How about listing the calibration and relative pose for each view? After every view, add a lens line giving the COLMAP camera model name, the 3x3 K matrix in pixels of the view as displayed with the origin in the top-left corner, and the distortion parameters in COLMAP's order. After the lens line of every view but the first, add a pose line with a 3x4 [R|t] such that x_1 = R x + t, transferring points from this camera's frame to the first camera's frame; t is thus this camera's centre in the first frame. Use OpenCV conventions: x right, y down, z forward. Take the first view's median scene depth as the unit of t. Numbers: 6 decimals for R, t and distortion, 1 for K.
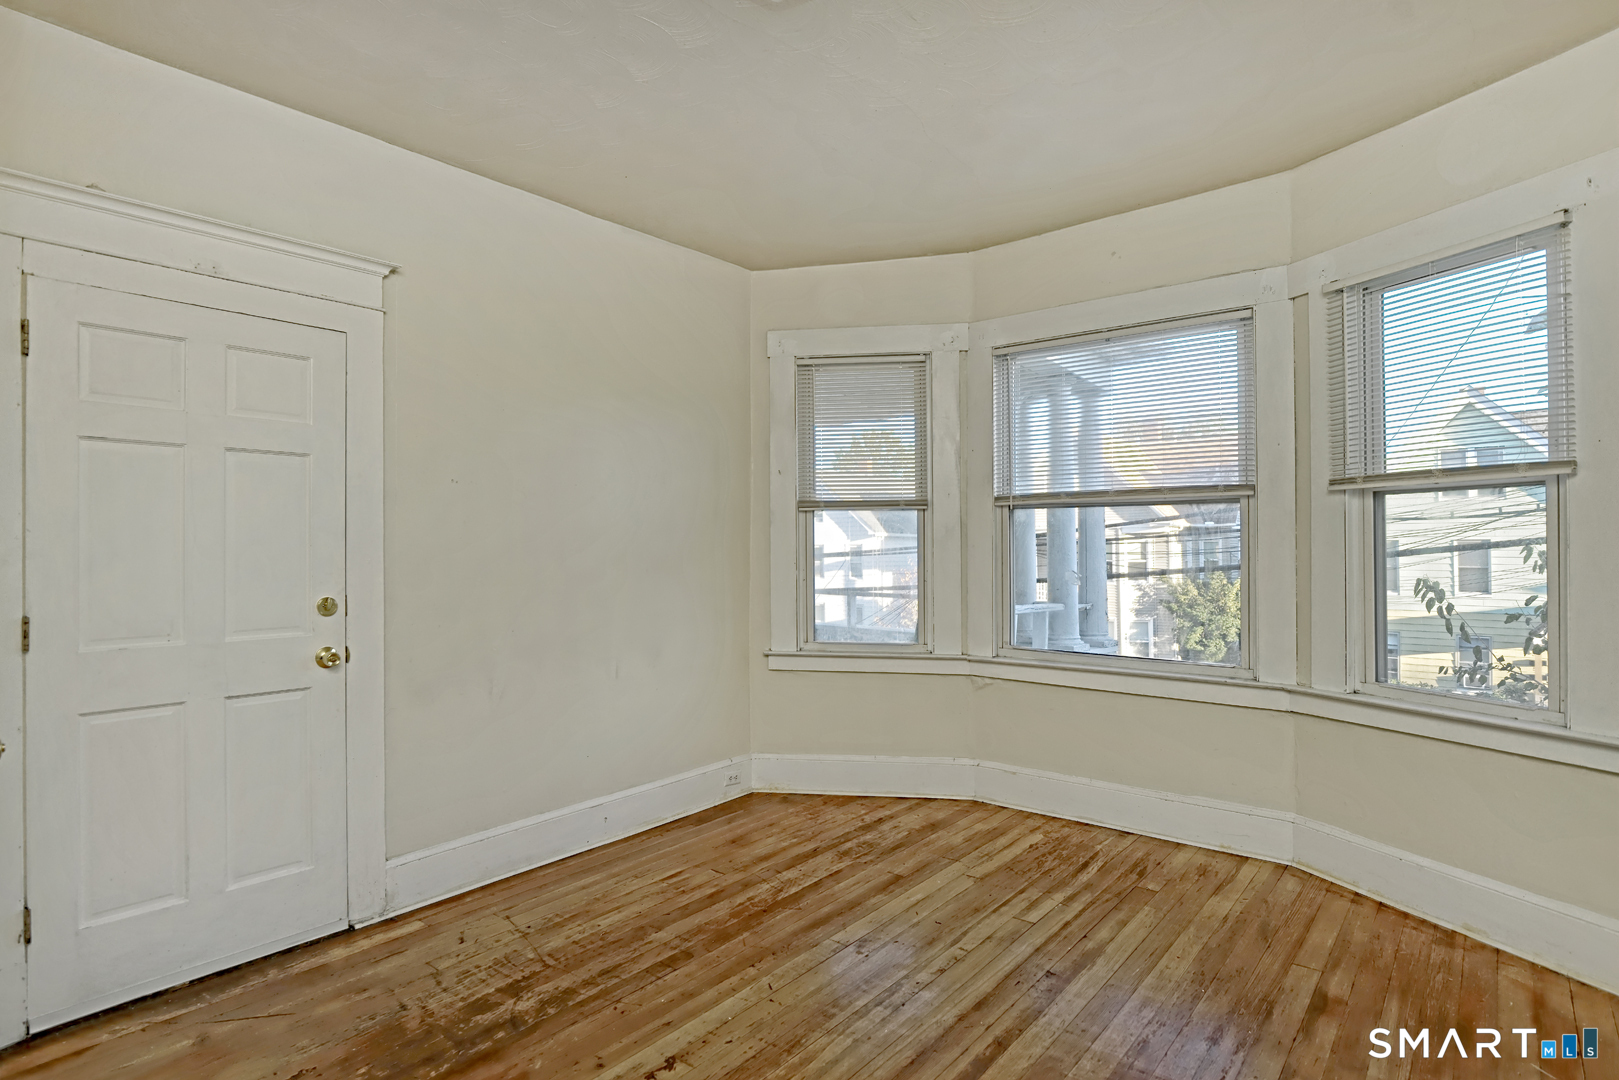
lens RADIAL K [[834.8, 0, 870.3], [0, 834.8, 542.3], [0, 0, 1]] dist [-0.017947, 0.005487]
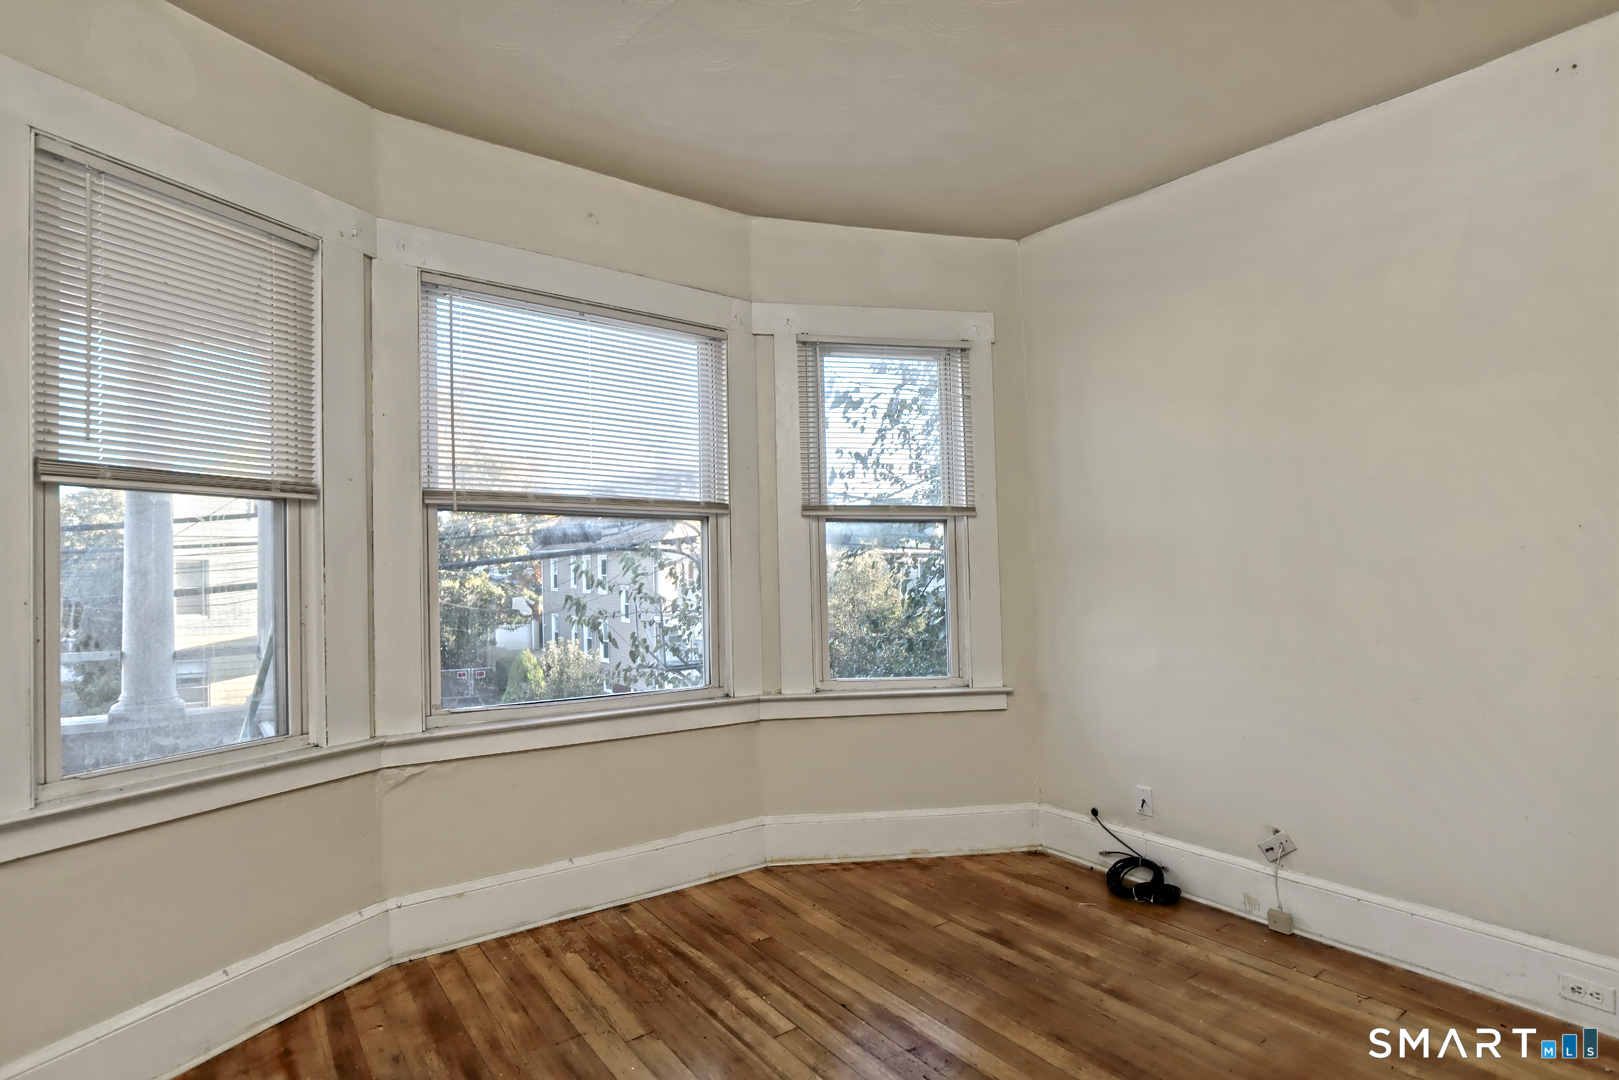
lens RADIAL K [[850.8, 0, 767.4], [0, 850.8, 529.5], [0, 0, 1]] dist [-0.021526, 0.002638]
pose [[0.267149, 0.040449, 0.962806, -0.518560], [-0.003297, 0.999151, -0.041061, 0.004363], [-0.963650, 0.007795, 0.267056, 0.664882]]
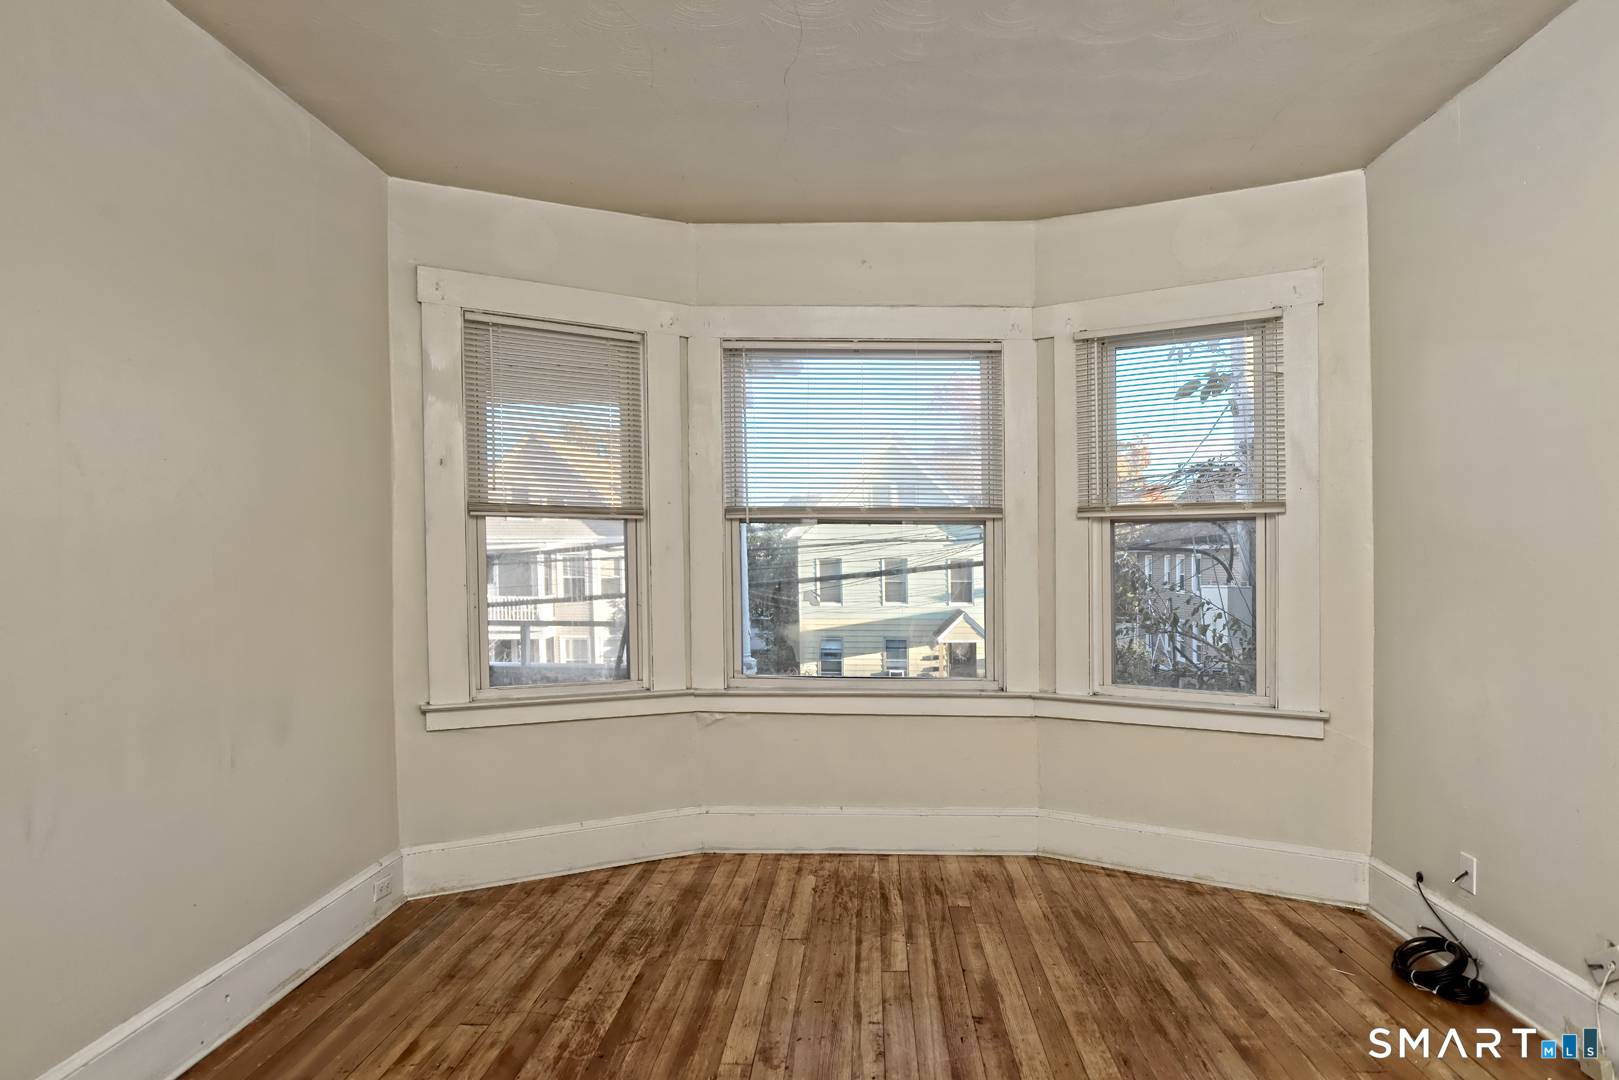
lens RADIAL K [[850.8, 0, 836.1], [0, 850.8, 573.3], [0, 0, 1]] dist [-0.021526, 0.002638]
pose [[0.800549, -0.002067, 0.599263, -0.359299], [-0.009478, 0.999825, 0.016110, -0.001538], [-0.599192, -0.018577, 0.800390, 0.246266]]
